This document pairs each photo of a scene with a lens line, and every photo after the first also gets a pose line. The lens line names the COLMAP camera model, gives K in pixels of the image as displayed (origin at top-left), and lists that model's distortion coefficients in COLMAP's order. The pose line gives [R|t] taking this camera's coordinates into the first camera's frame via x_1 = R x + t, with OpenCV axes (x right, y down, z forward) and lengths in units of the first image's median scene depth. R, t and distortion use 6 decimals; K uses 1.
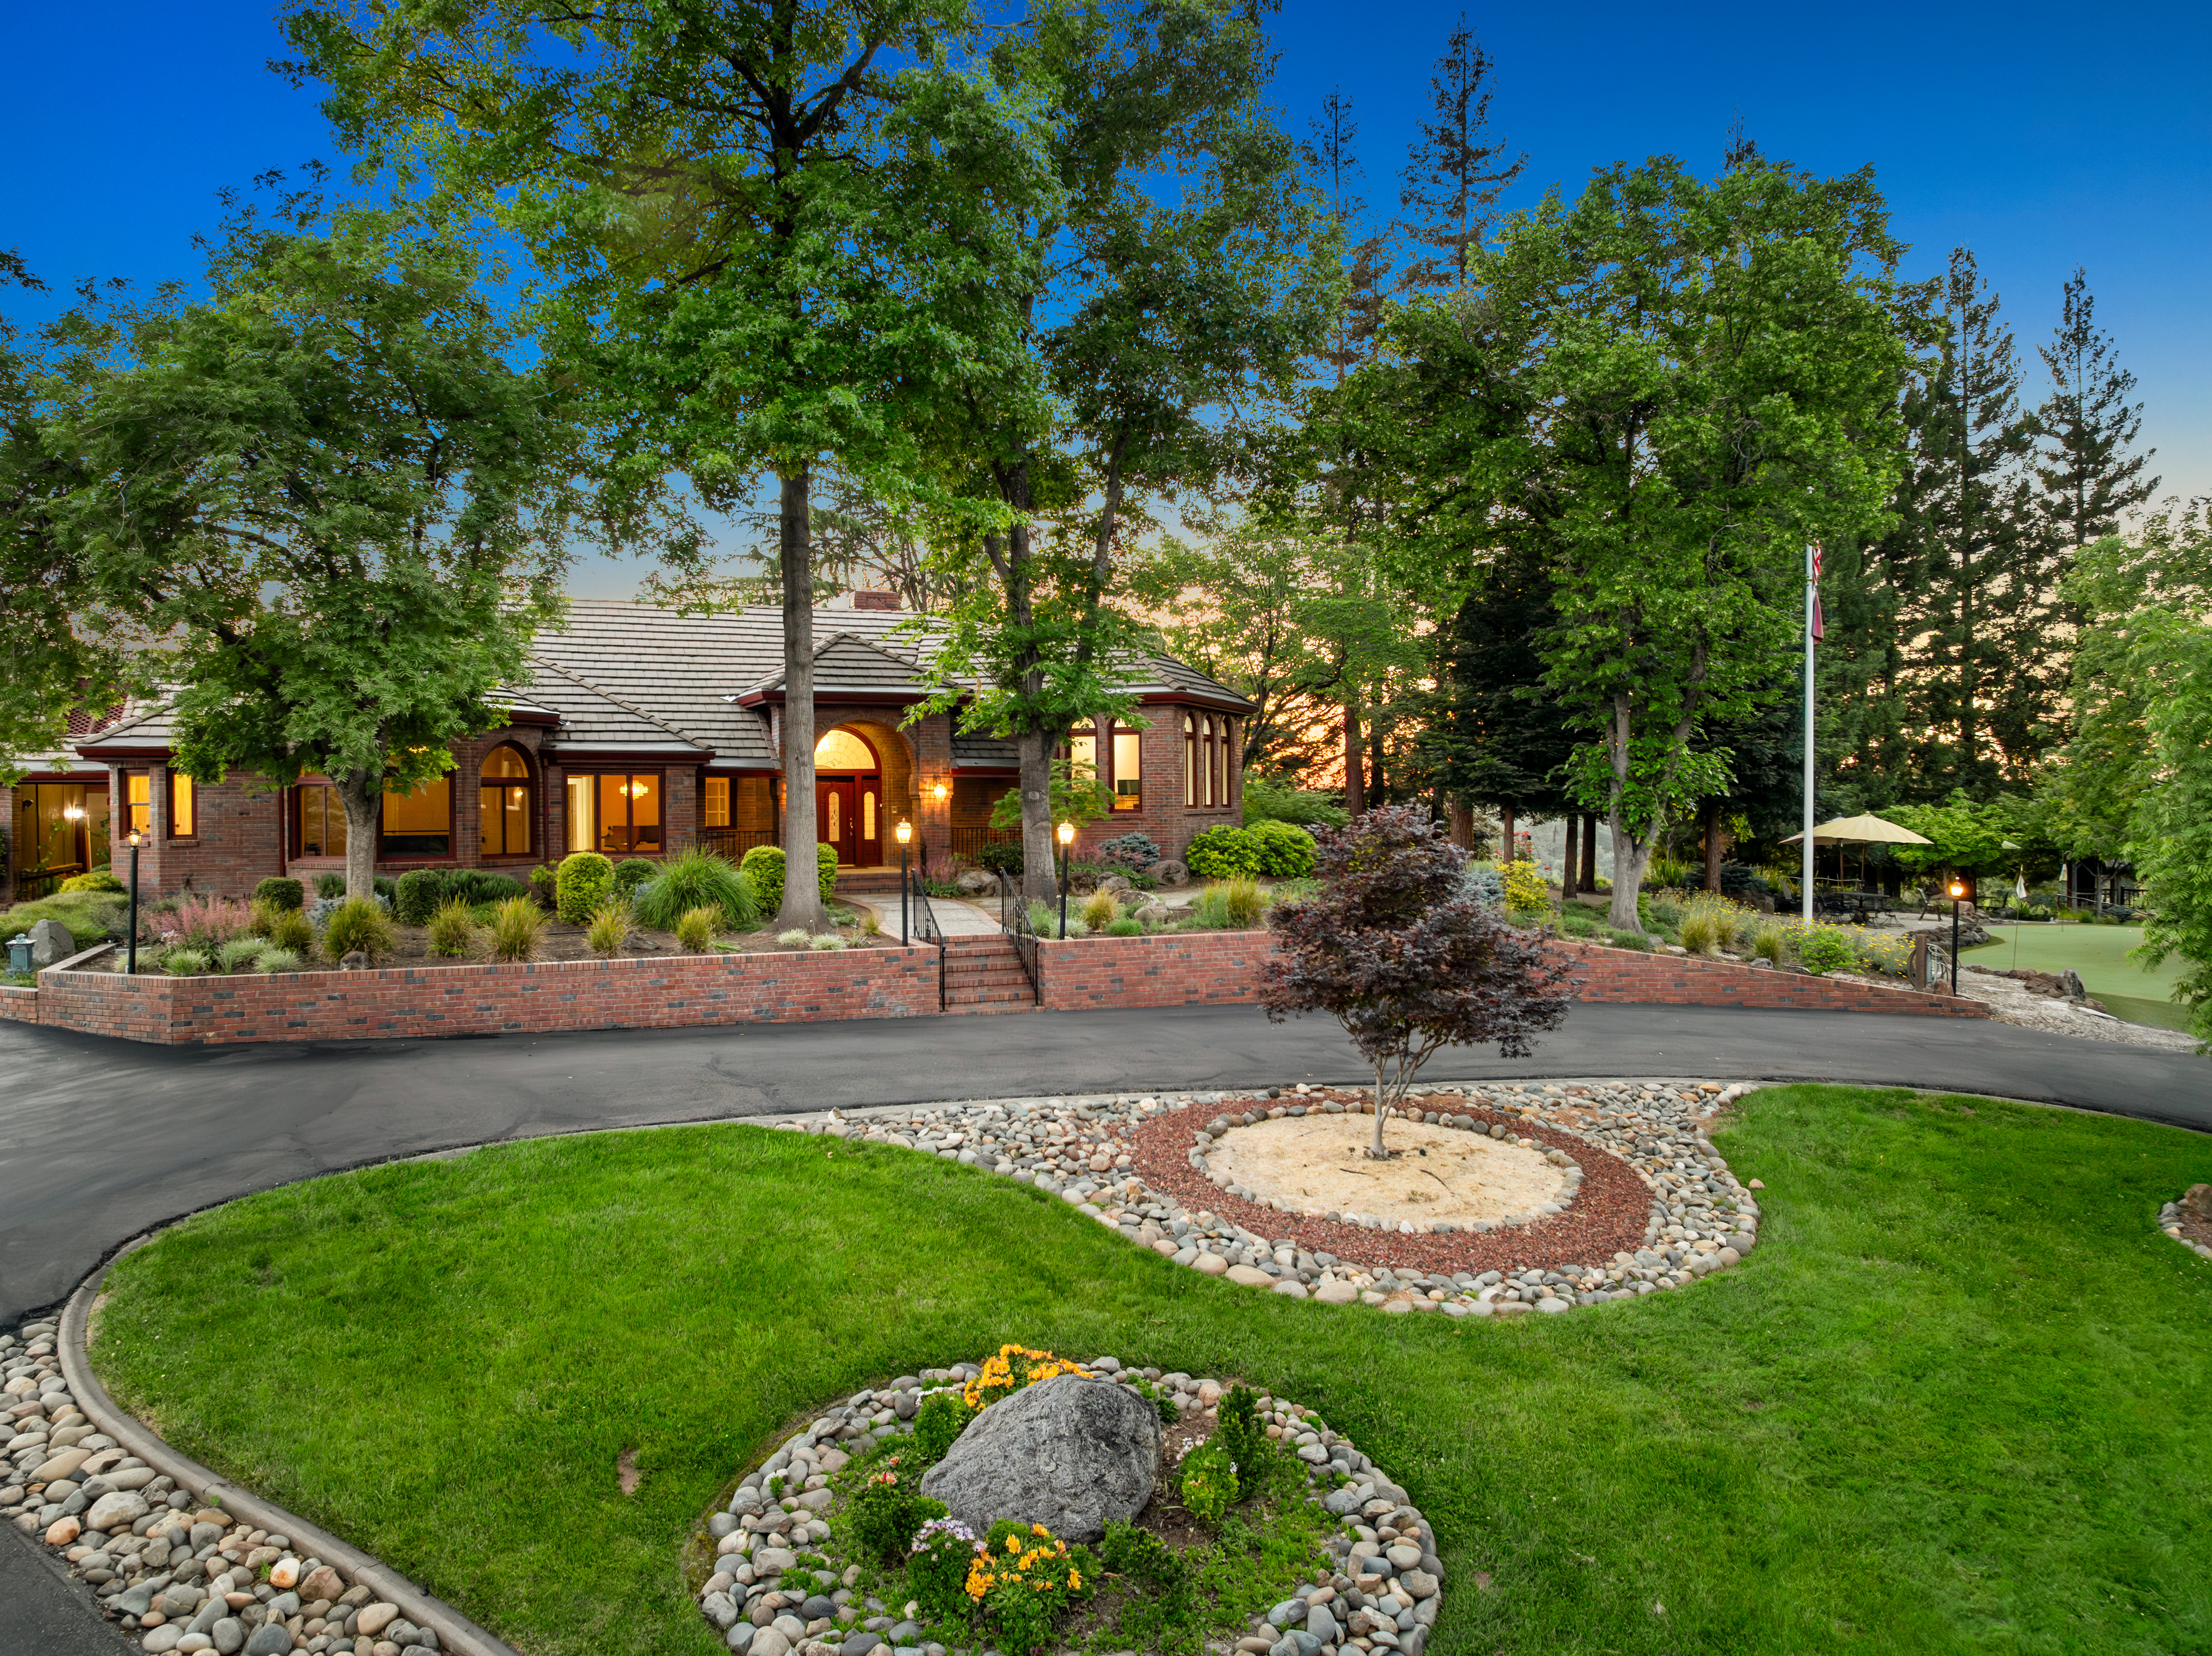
lens RADIAL K [[1534.1, 0, 1103.7], [0, 1534.1, 837.4], [0, 0, 1]] dist [-0.005231, -0.071745]
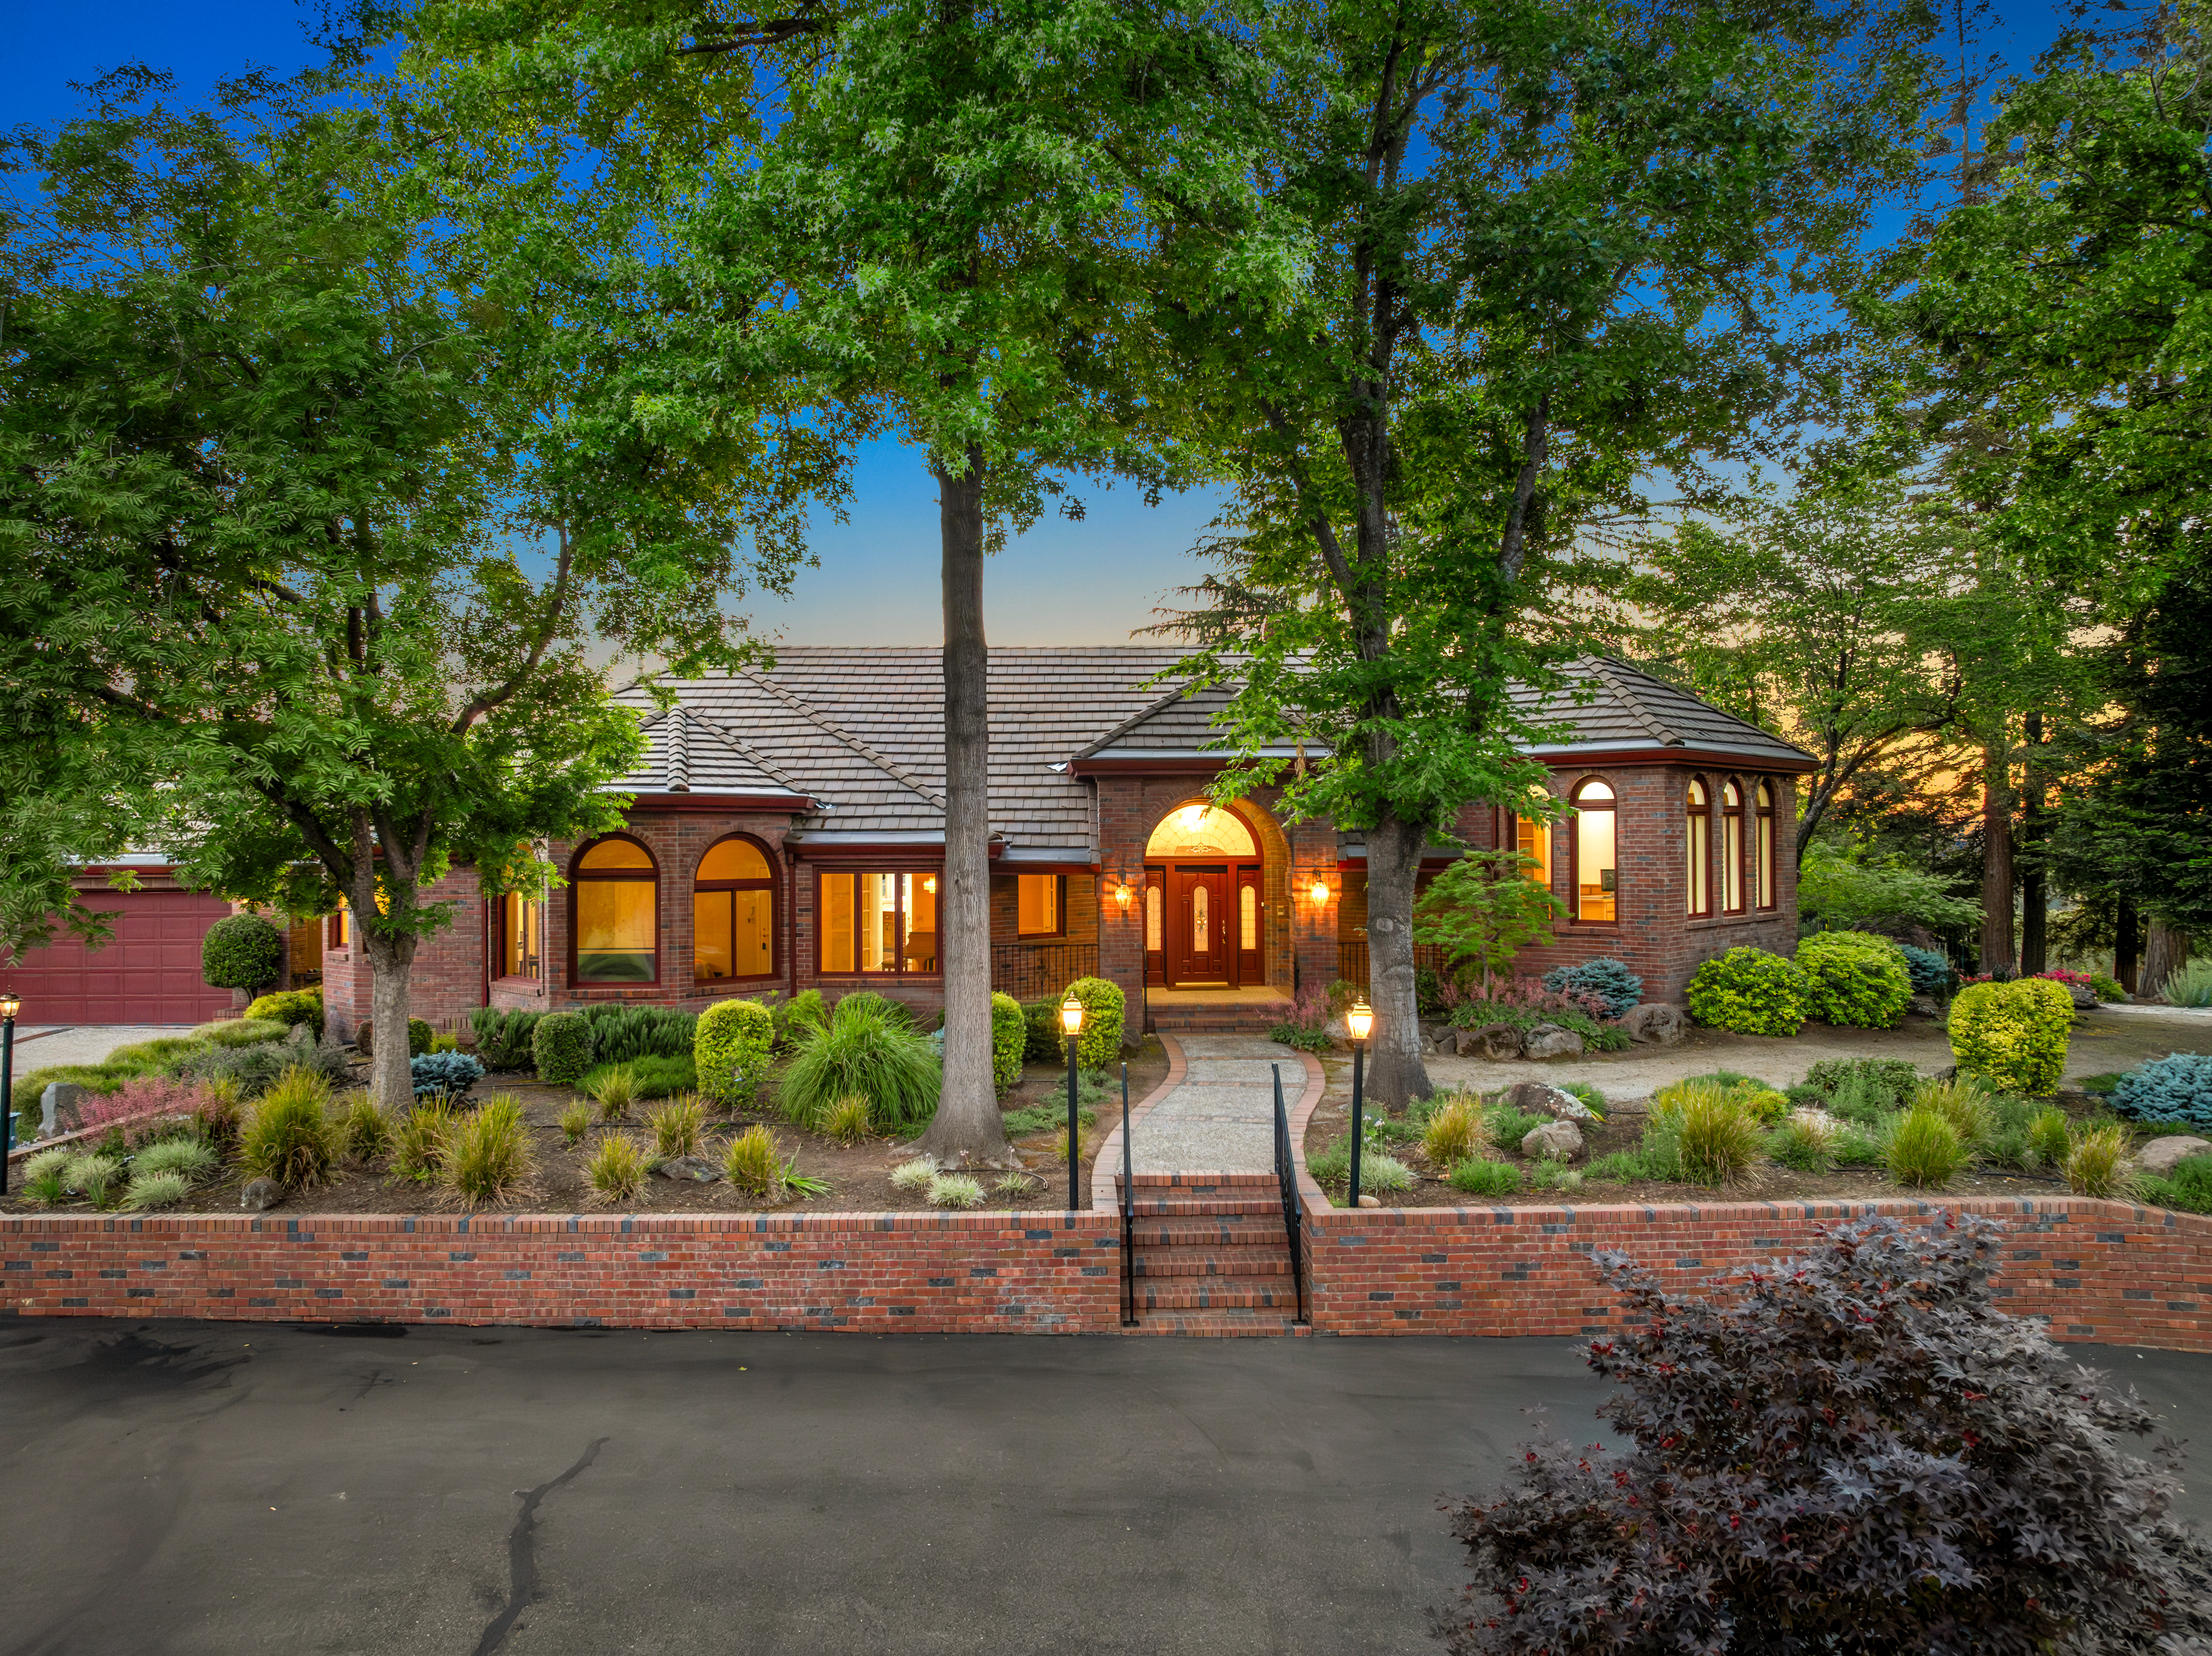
lens RADIAL K [[1556.5, 0, 1106.0], [0, 1556.5, 828.0], [0, 0, 1]] dist [-0.047636, 0.005156]
pose [[0.927938, -0.001991, -0.372730, 0.073589], [-0.008774, 0.999592, -0.027184, -0.041142], [0.372632, 0.028496, 0.927542, 0.300596]]
